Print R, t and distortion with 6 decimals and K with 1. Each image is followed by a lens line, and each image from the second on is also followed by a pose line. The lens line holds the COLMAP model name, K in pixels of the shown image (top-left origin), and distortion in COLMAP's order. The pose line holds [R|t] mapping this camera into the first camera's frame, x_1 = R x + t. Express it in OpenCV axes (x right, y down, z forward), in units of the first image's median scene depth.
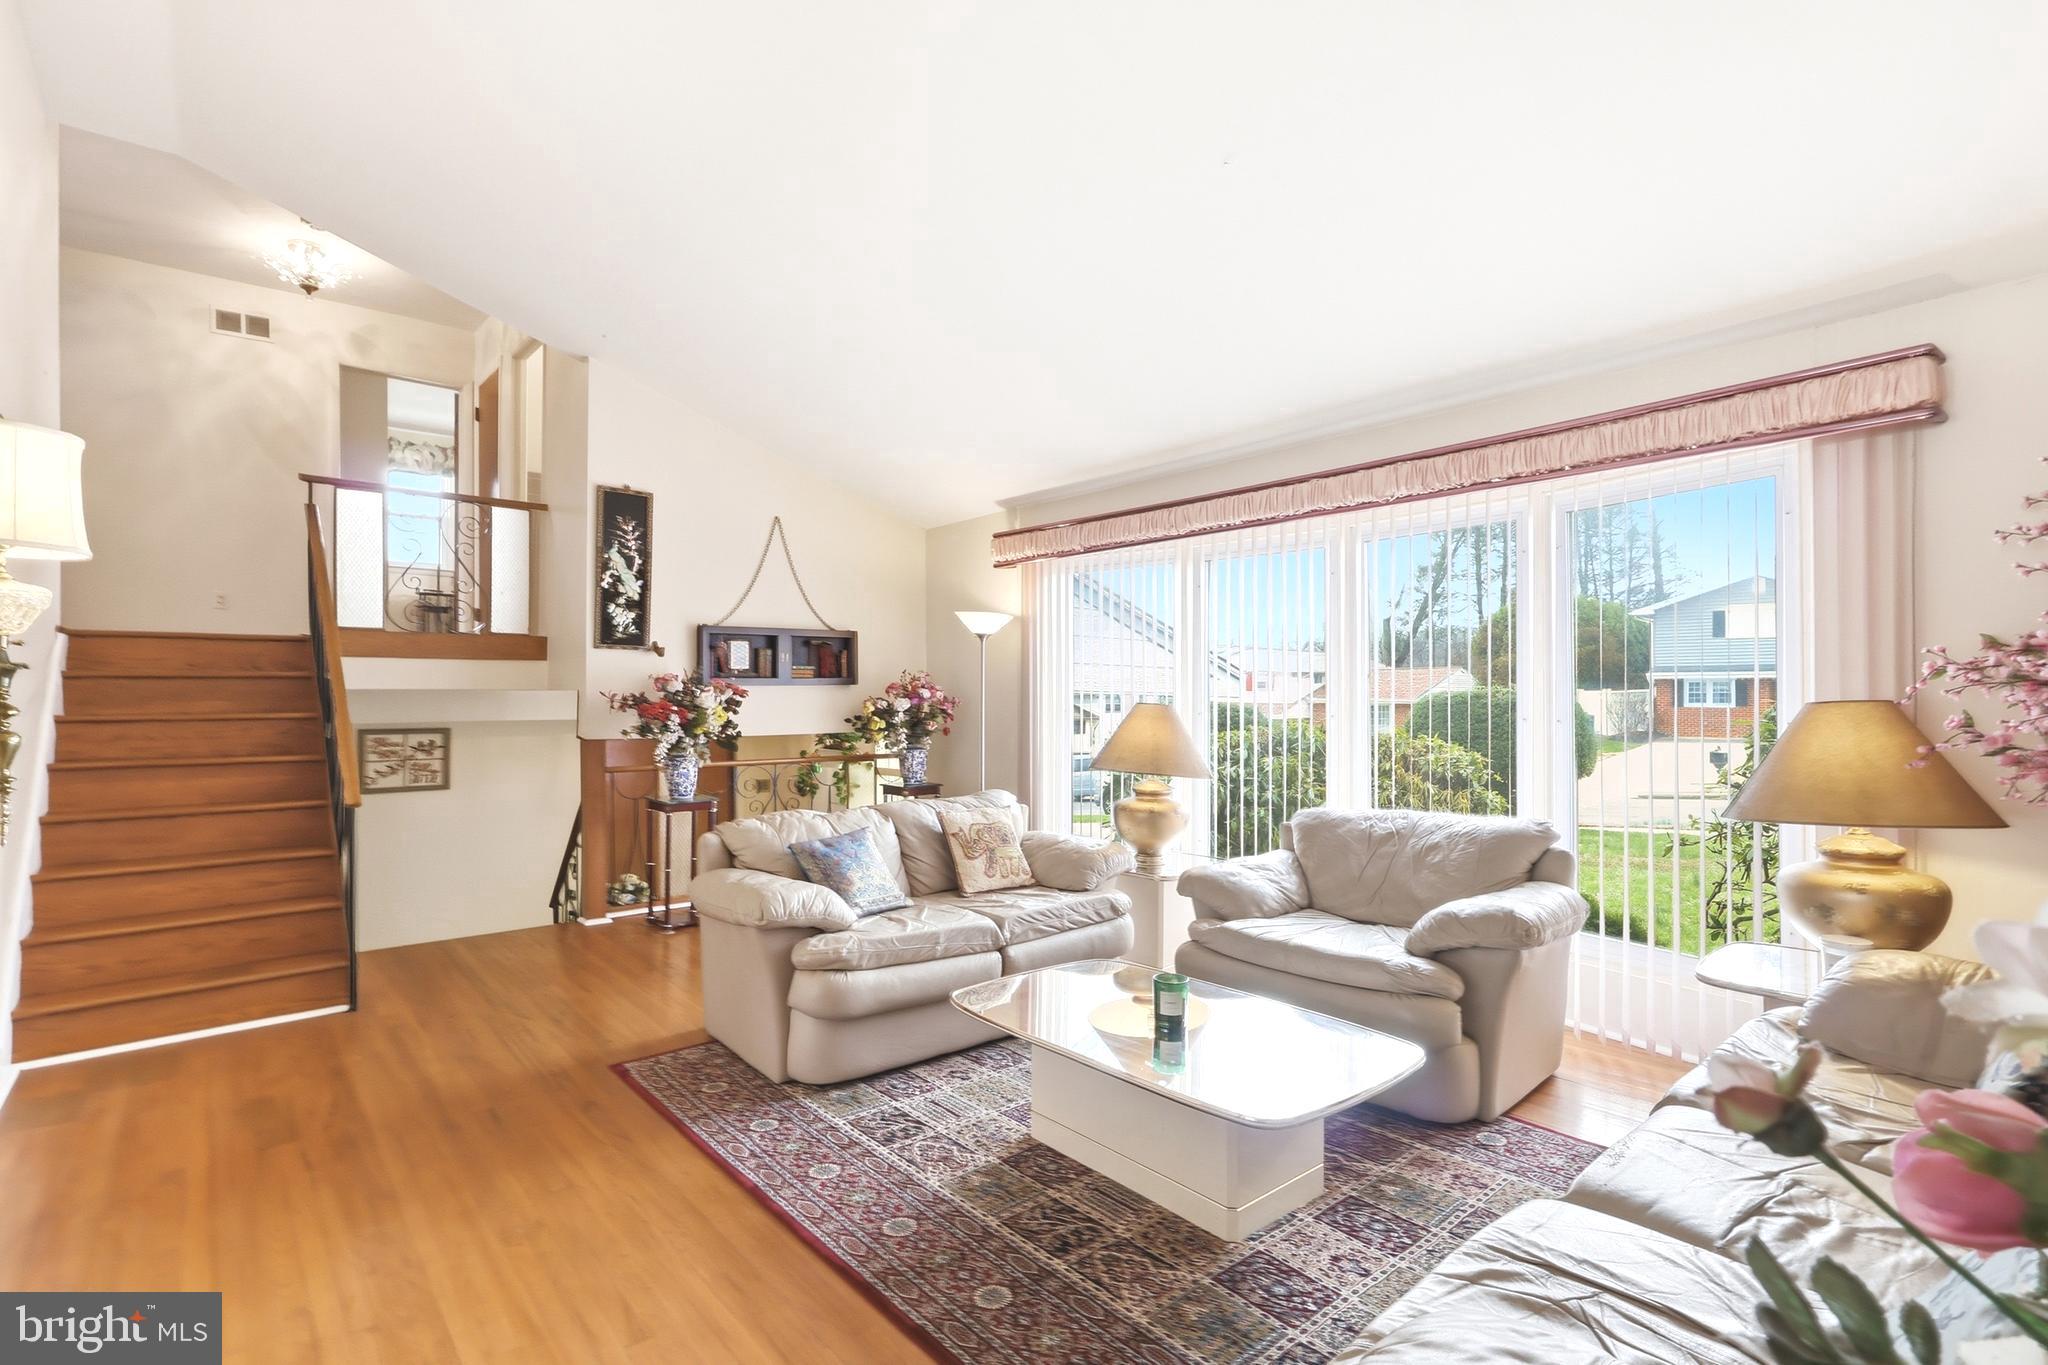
lens RADIAL K [[976.1, 0, 1009.5], [0, 976.1, 686.9], [0, 0, 1]] dist [-0.002783, -0.000352]
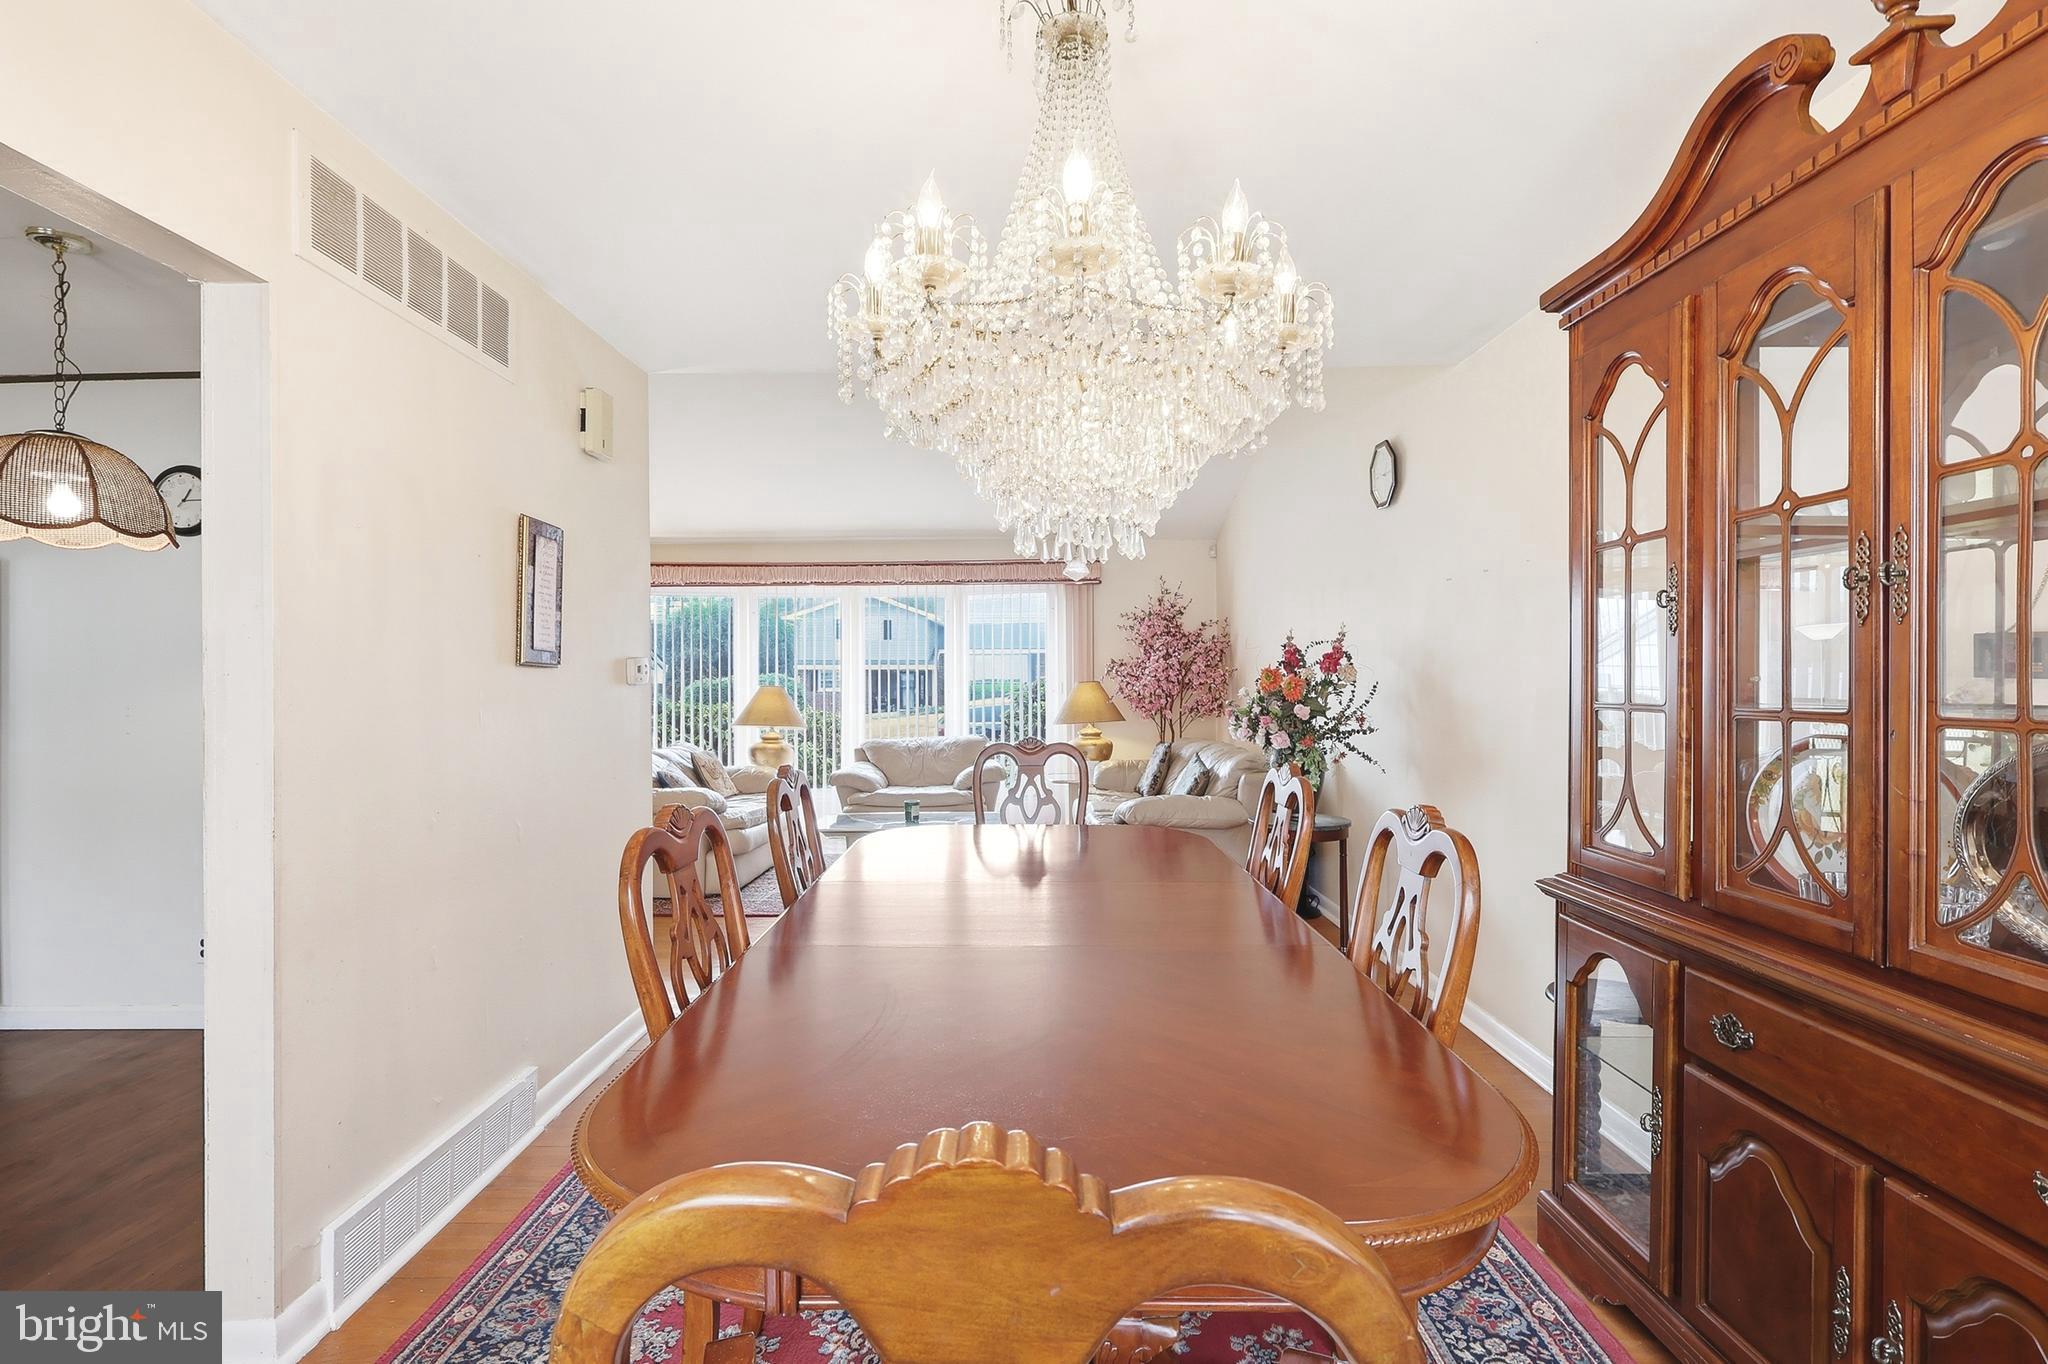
lens RADIAL K [[957.2, 0, 1022.0], [0, 957.2, 675.6], [0, 0, 1]] dist [-0.001609, 0.000558]
pose [[0.640984, 0.000688, 0.767554, -1.160552], [-0.000713, 1.000000, -0.000301, -0.001268], [-0.767554, -0.000354, 0.640985, -0.544483]]
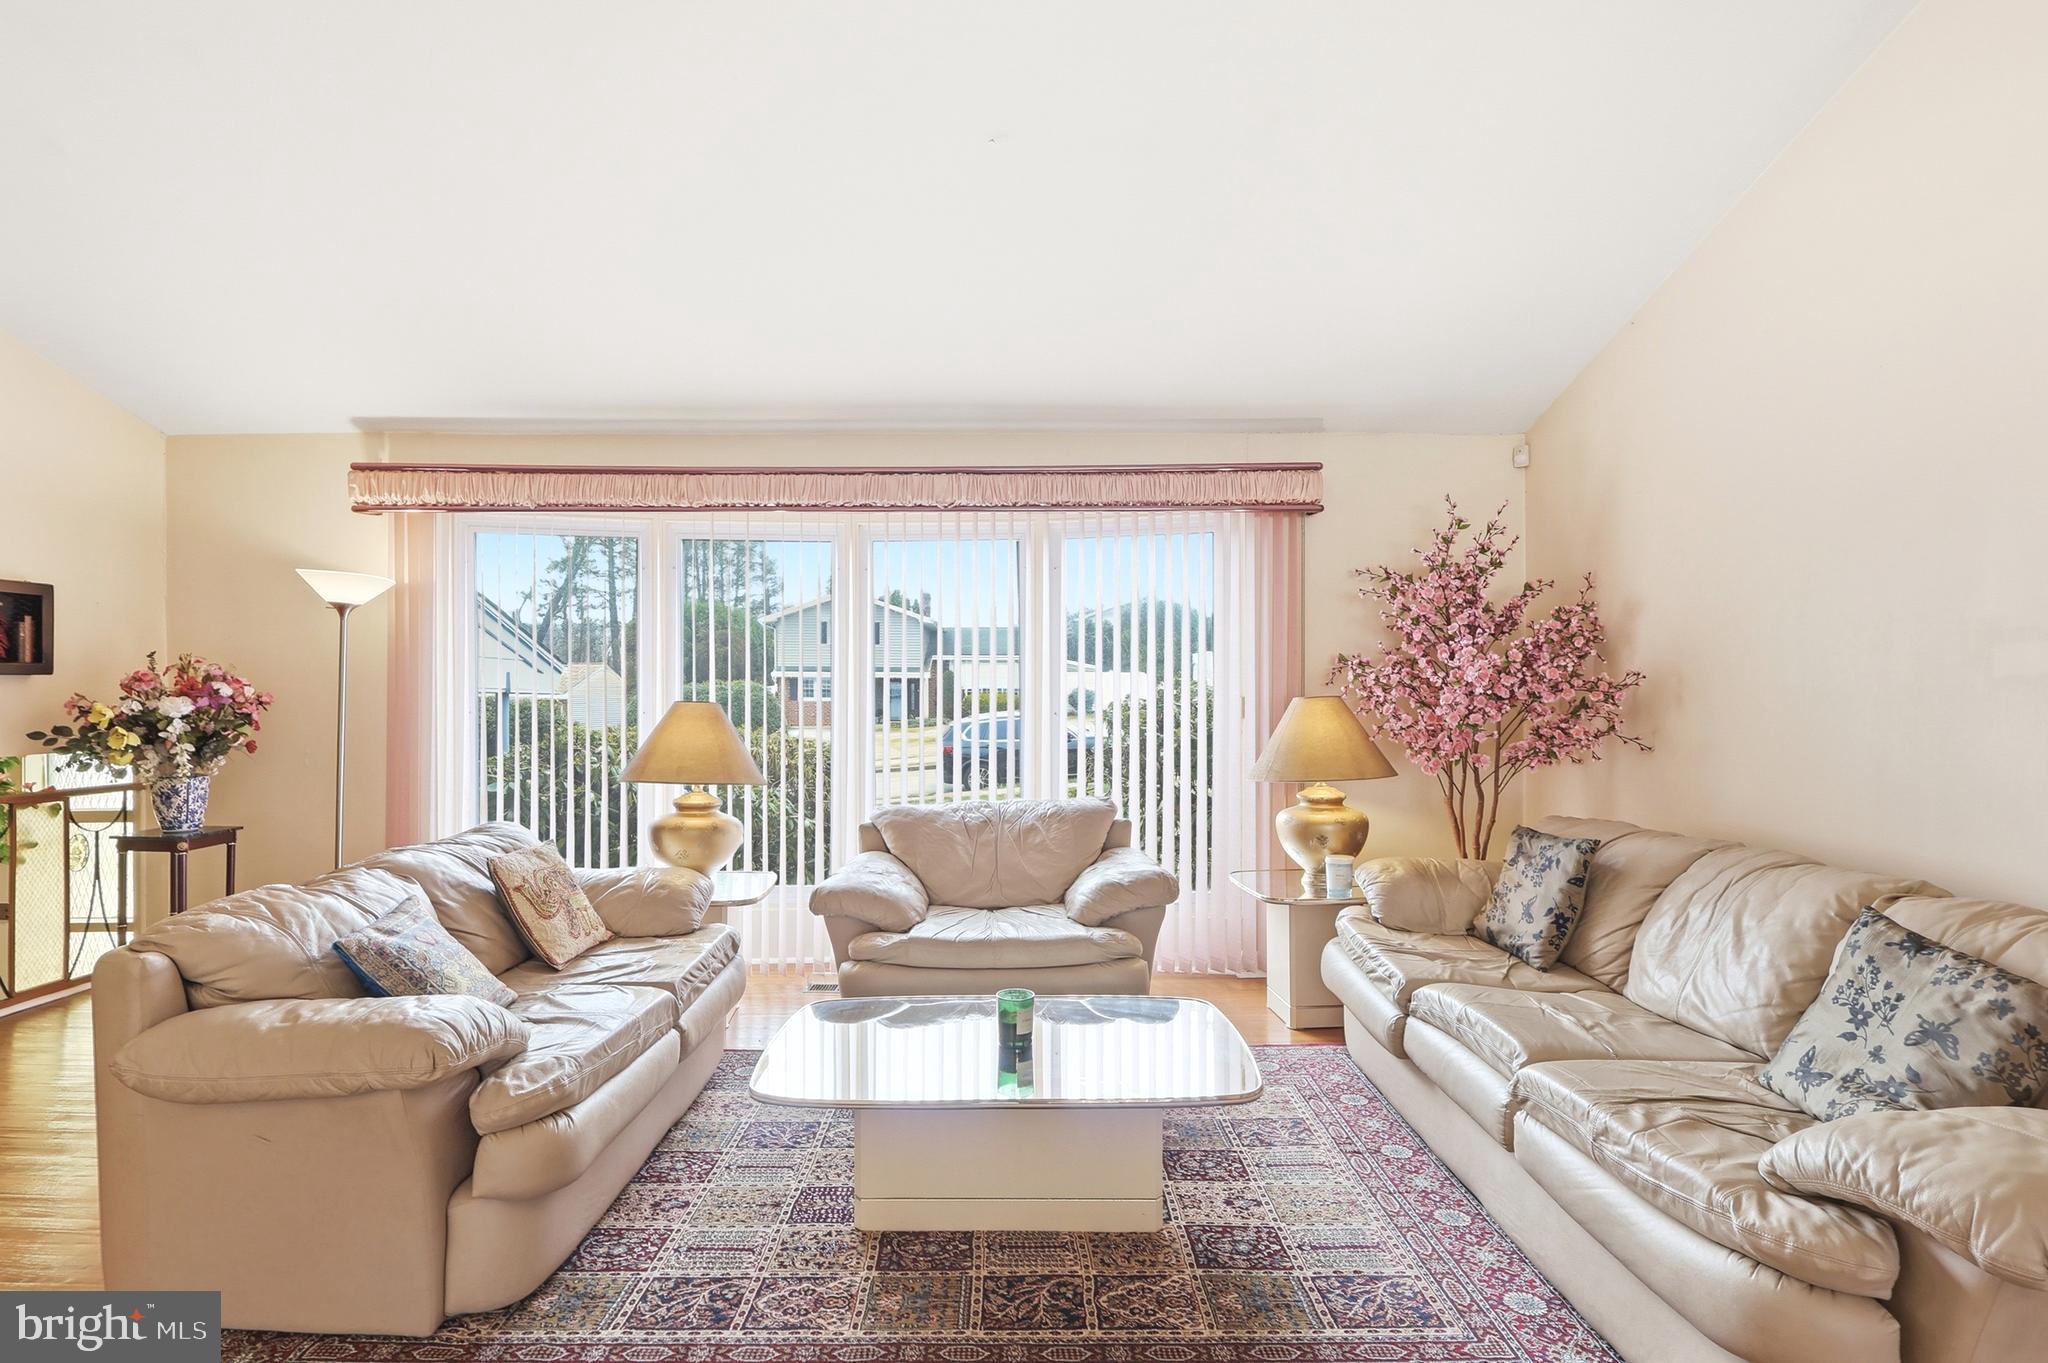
lens RADIAL K [[976.1, 0, 1009.5], [0, 976.1, 685.9], [0, 0, 1]] dist [-0.002783, -0.000352]
pose [[0.640389, 0.003849, 0.768041, -0.457296], [-0.006518, 0.999979, 0.000423, 0.001306], [-0.768023, -0.005277, 0.640400, 0.328915]]
